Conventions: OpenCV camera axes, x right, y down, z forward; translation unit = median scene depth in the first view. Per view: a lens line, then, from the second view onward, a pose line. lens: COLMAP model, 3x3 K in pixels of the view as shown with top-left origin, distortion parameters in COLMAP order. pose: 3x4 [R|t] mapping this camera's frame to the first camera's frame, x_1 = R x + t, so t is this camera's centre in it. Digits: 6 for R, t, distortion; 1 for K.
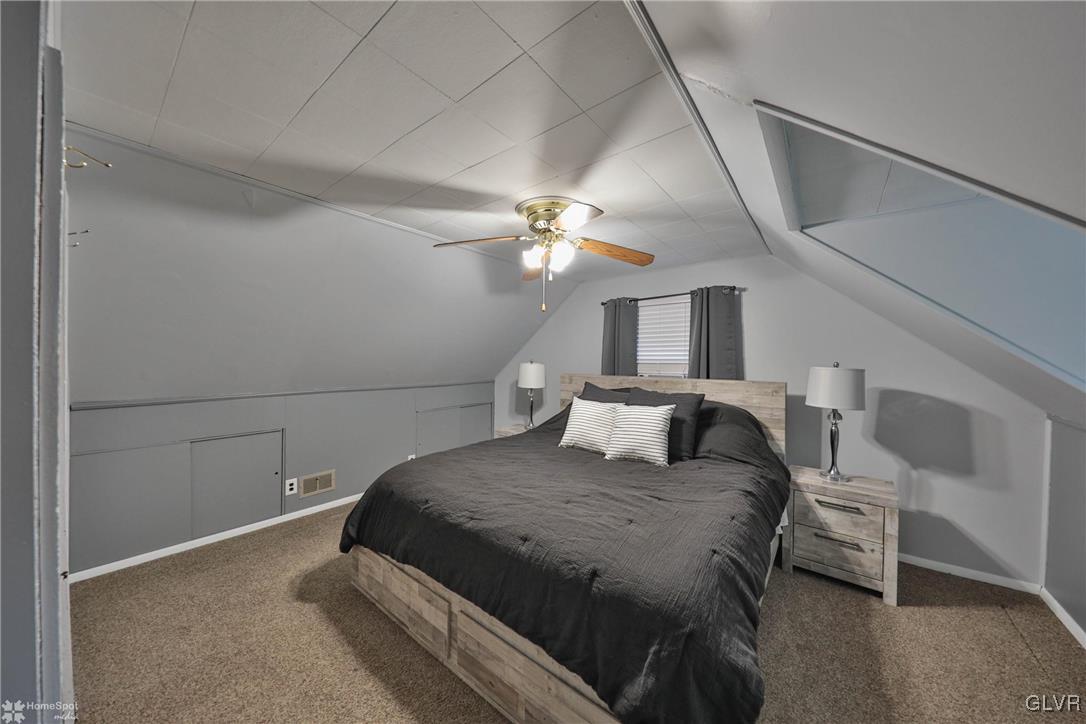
lens RADIAL K [[364.4, 0, 539.9], [0, 364.4, 359.6], [0, 0, 1]] dist [-0.008686, -0.001213]
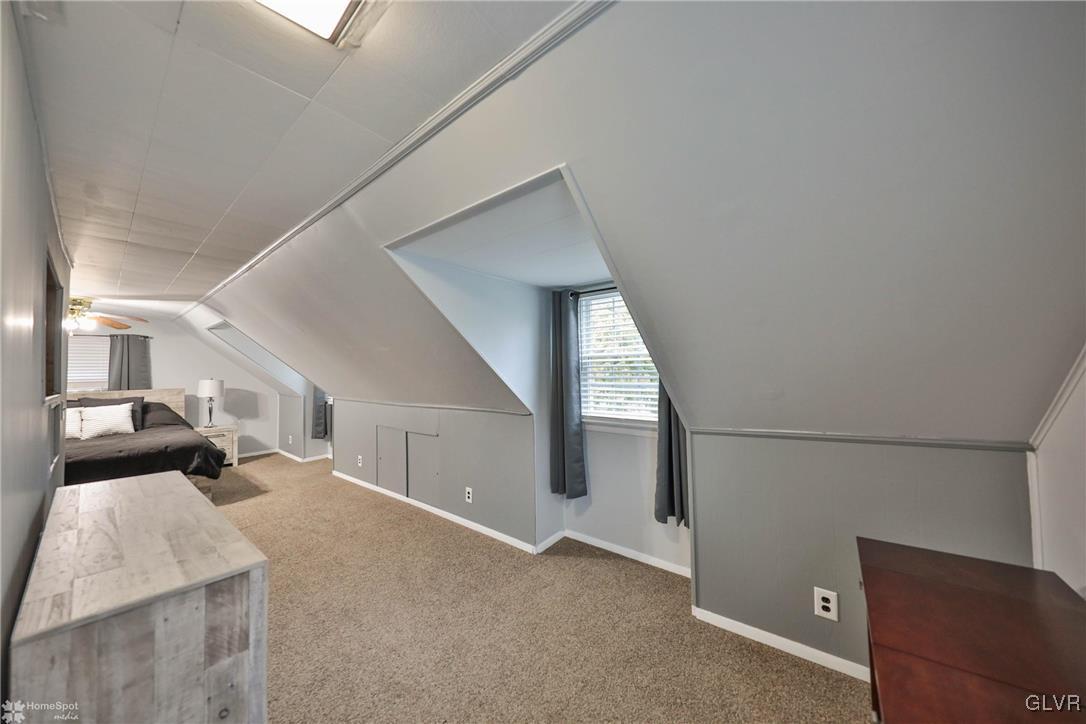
lens RADIAL K [[364.4, 0, 541.9], [0, 364.4, 359.6], [0, 0, 1]] dist [-0.008686, -0.001213]
pose [[0.007324, 0.022603, 0.999718, -1.498699], [0.021308, 0.999514, -0.022754, -0.010876], [-0.999746, 0.021469, 0.006838, -1.153962]]
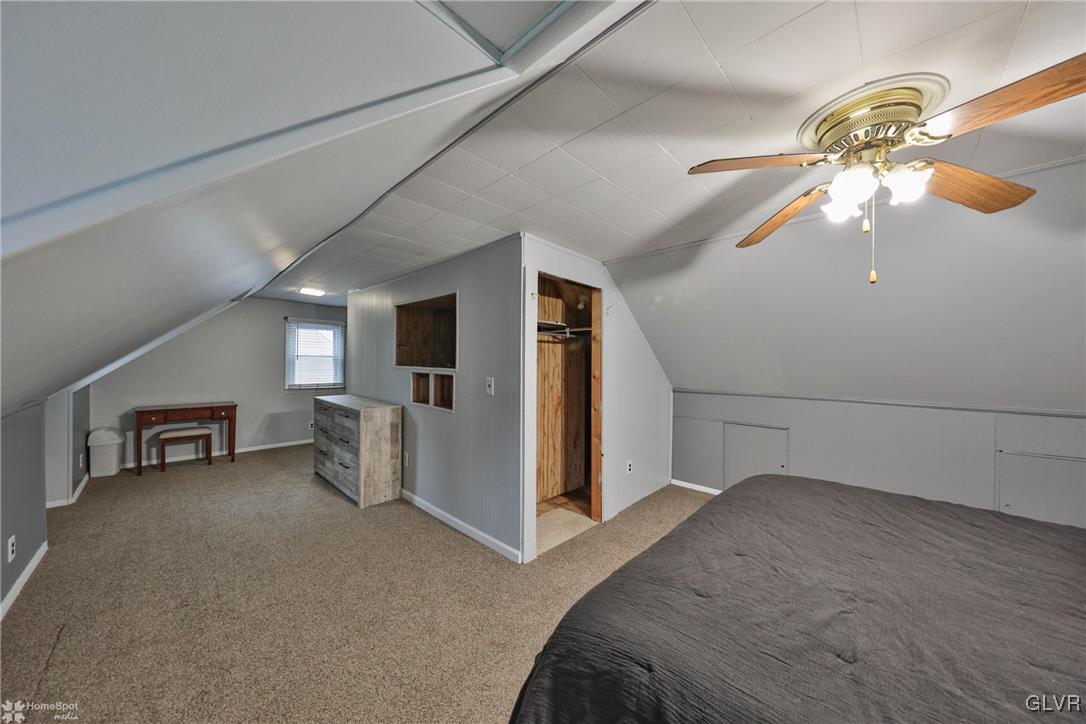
lens RADIAL K [[364.4, 0, 541.1], [0, 364.4, 363.5], [0, 0, 1]] dist [-0.008686, -0.001213]
pose [[-0.097330, -0.002841, -0.995248, 0.633085], [-0.009725, 0.999951, -0.001903, 0.002137], [0.995205, 0.009493, -0.097353, 0.482967]]
